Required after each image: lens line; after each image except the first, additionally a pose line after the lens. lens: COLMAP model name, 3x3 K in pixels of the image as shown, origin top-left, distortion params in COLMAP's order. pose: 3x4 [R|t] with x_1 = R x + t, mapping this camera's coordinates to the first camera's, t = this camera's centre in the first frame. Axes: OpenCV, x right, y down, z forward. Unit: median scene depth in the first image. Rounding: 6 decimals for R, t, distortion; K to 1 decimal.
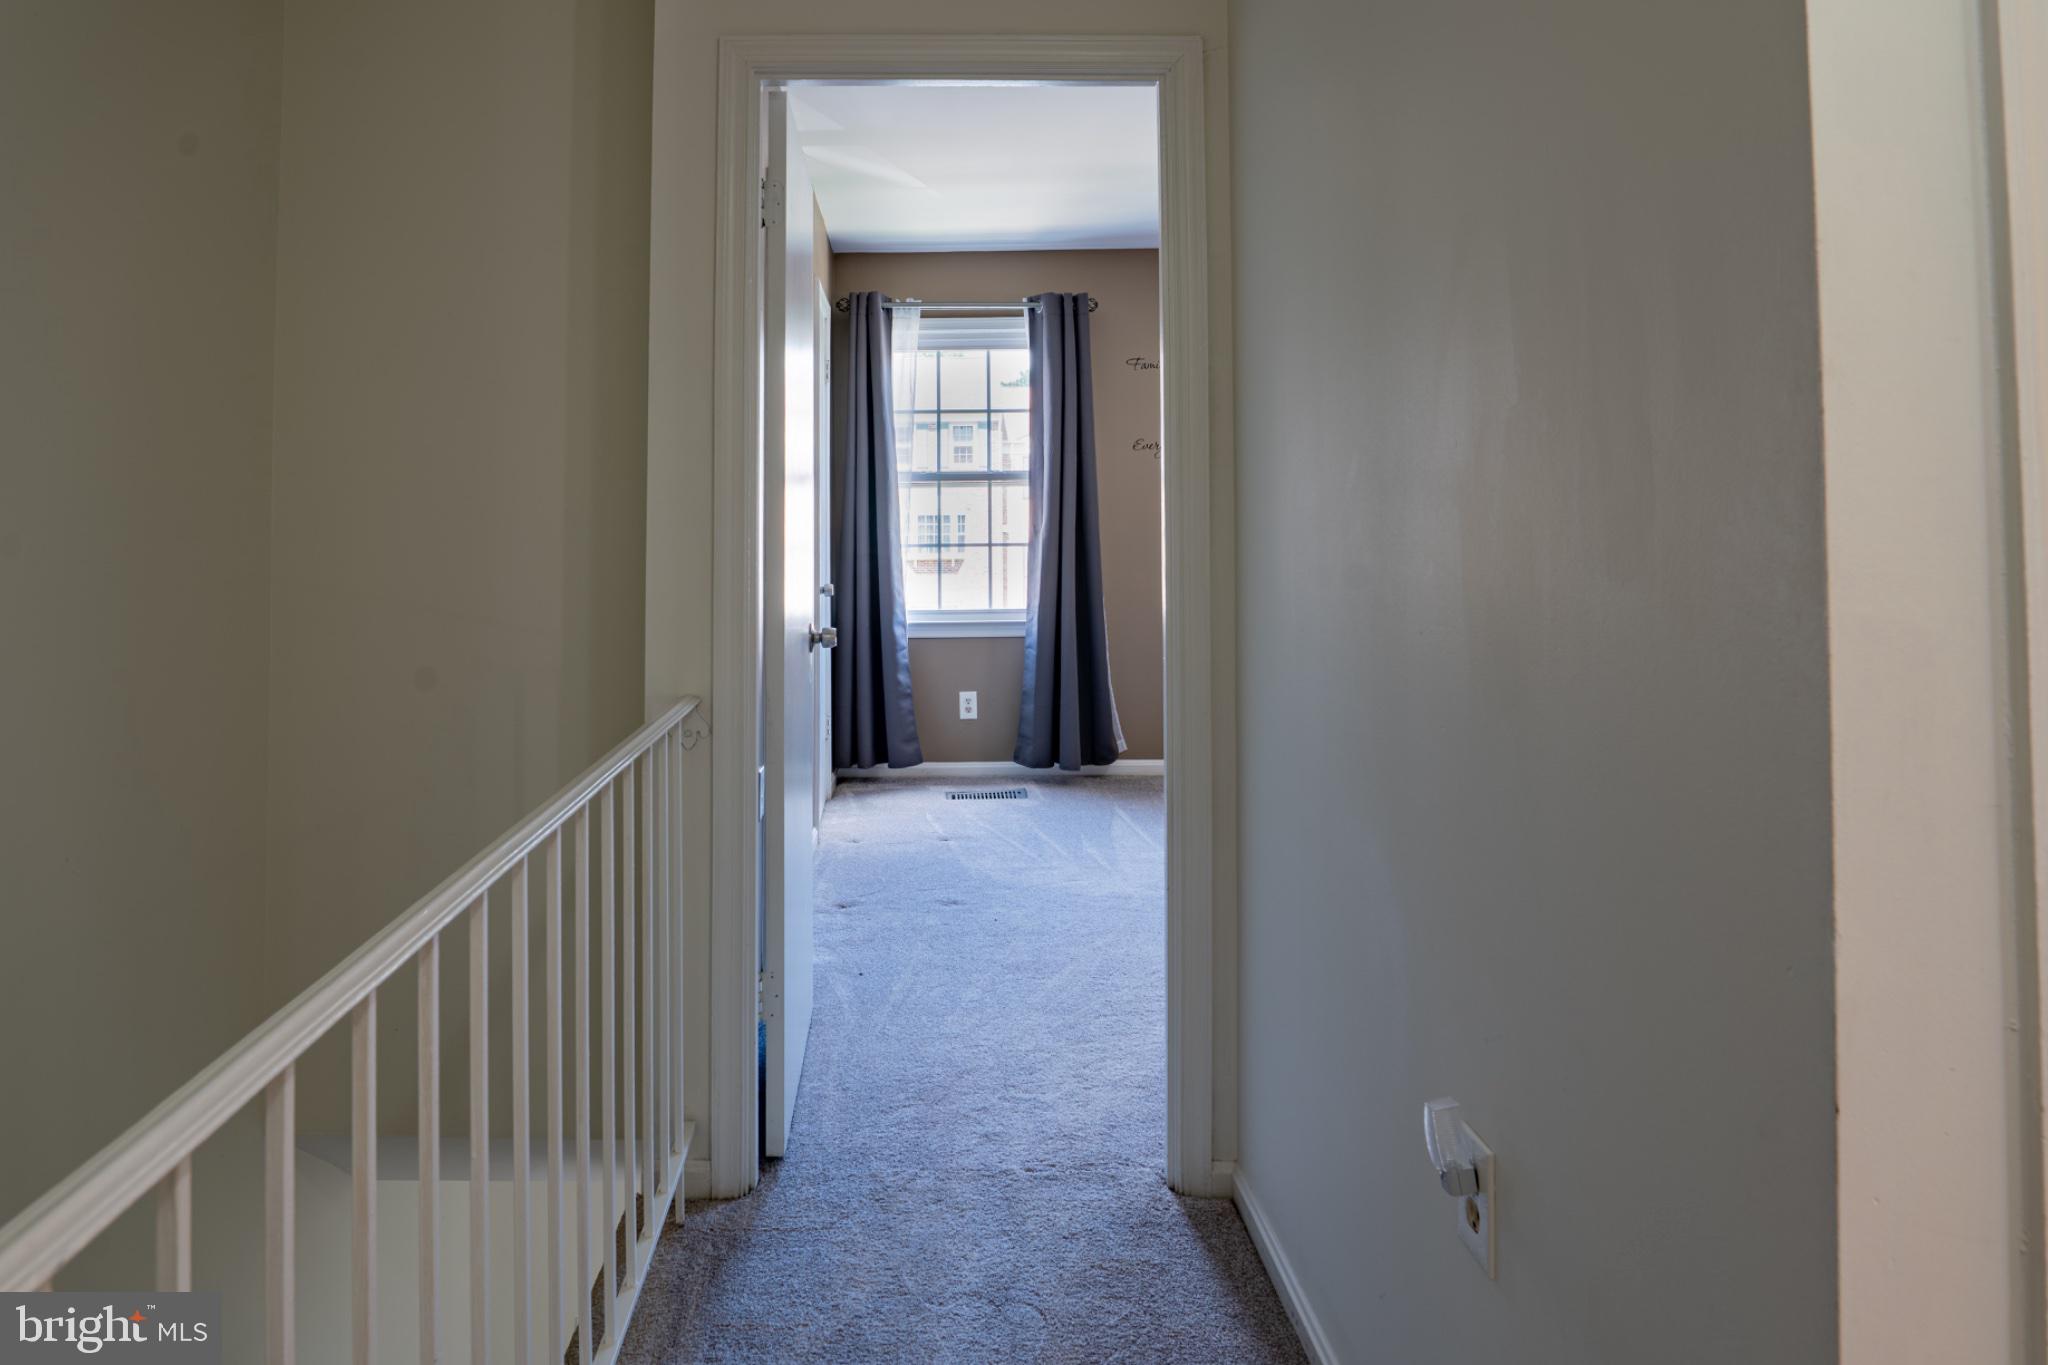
lens RADIAL K [[1215.6, 0, 1017.0], [0, 1215.6, 643.9], [0, 0, 1]] dist [-0.025525, -0.000661]
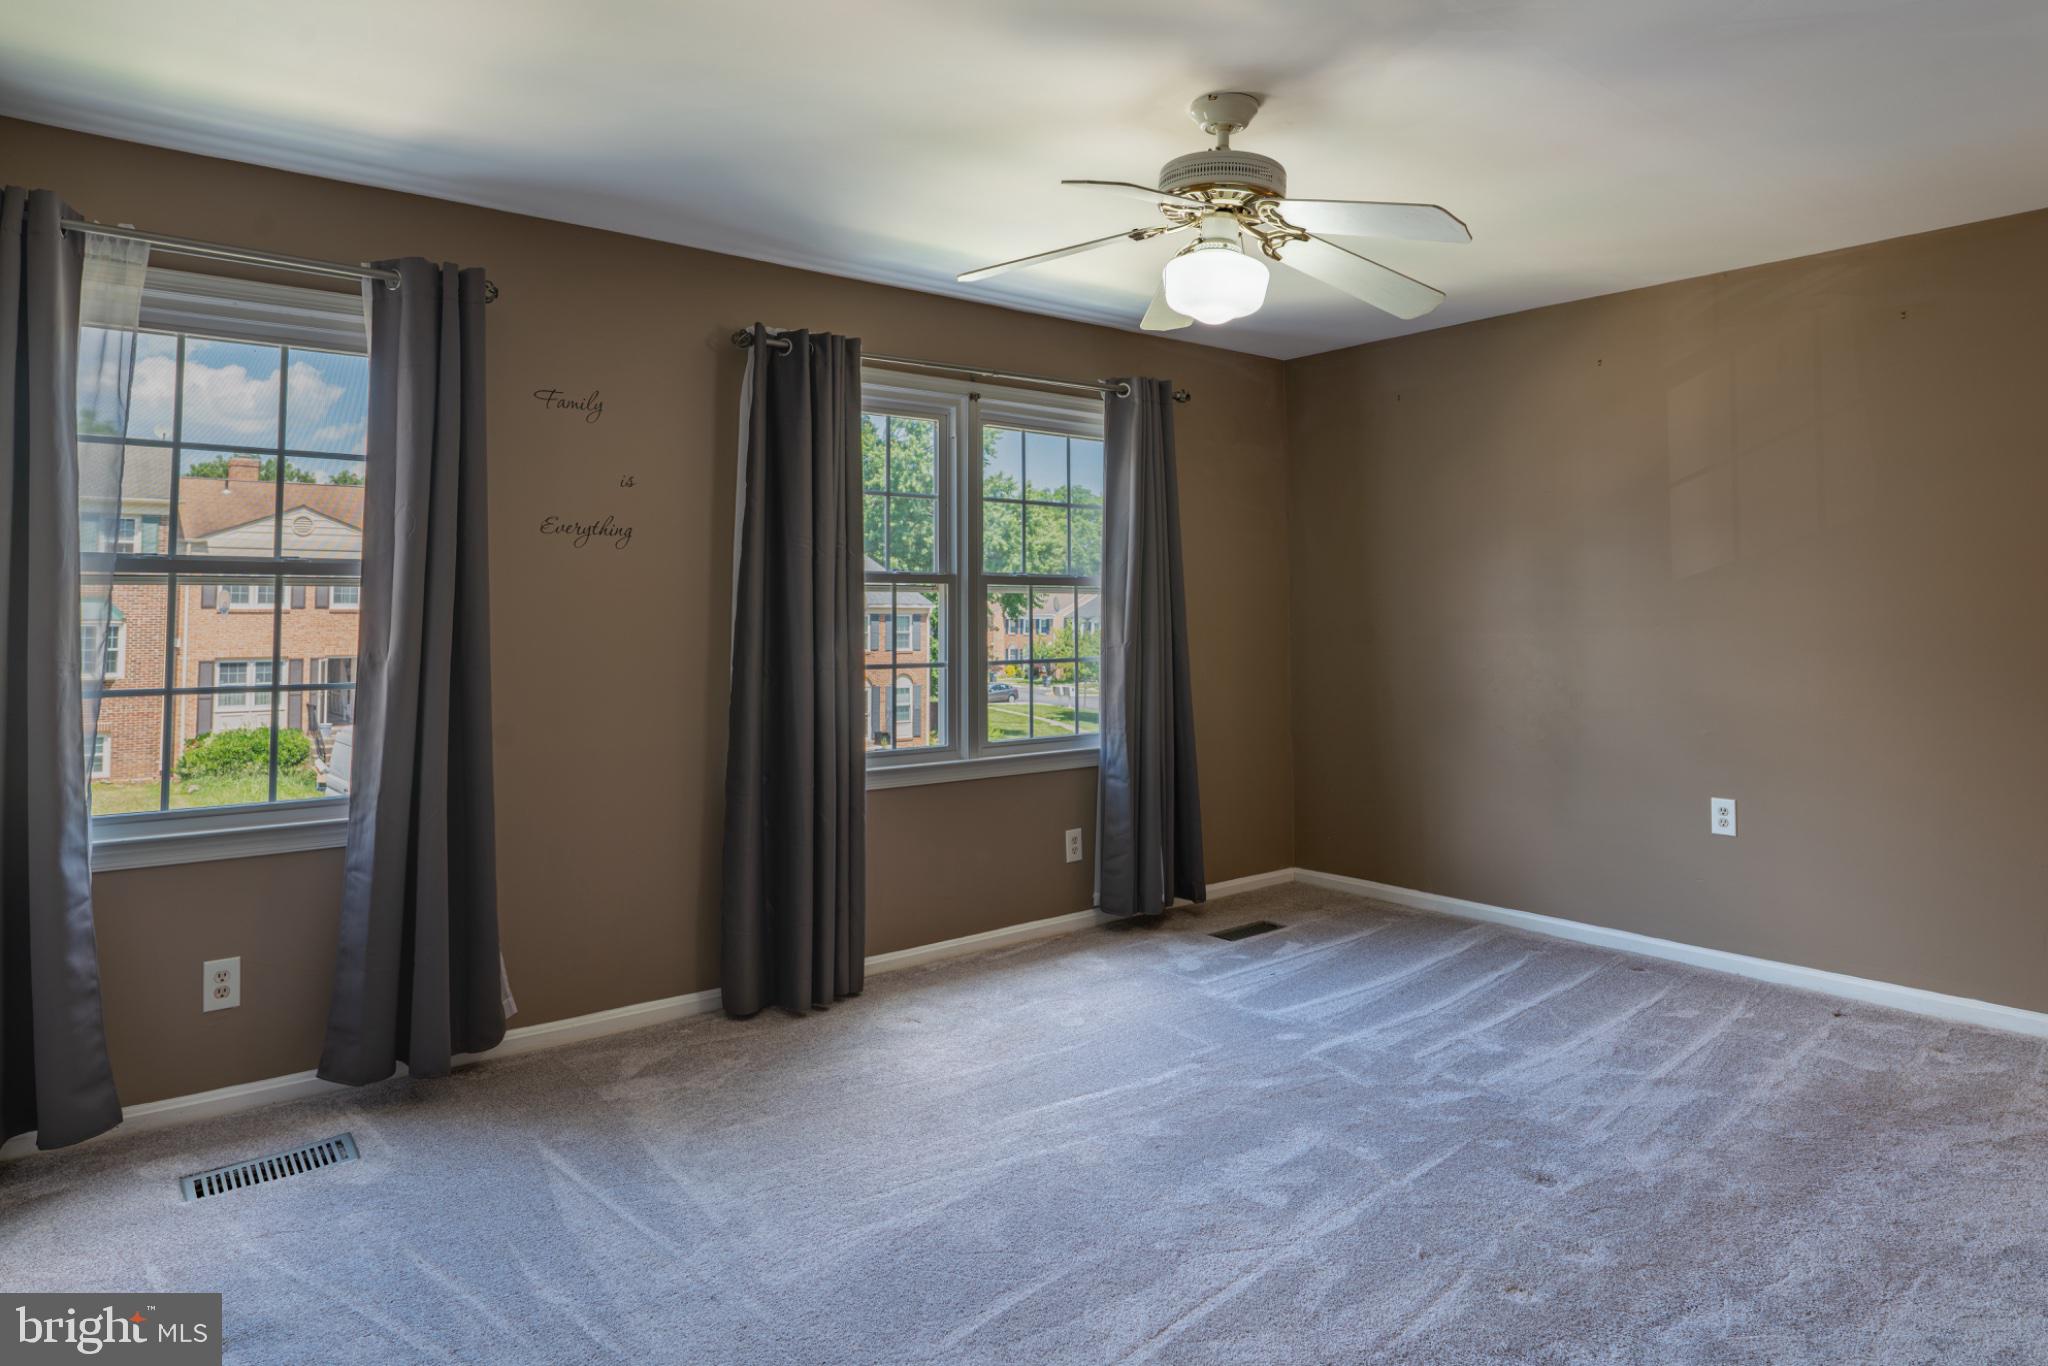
lens RADIAL K [[1218.1, 0, 1023.5], [0, 1218.1, 590.5], [0, 0, 1]] dist [-0.024396, -0.002031]
pose [[0.824669, 0.019893, 0.565266, -0.054719], [0.053832, 0.992084, -0.113449, -0.046539], [-0.563048, 0.123988, 0.817070, 0.359636]]
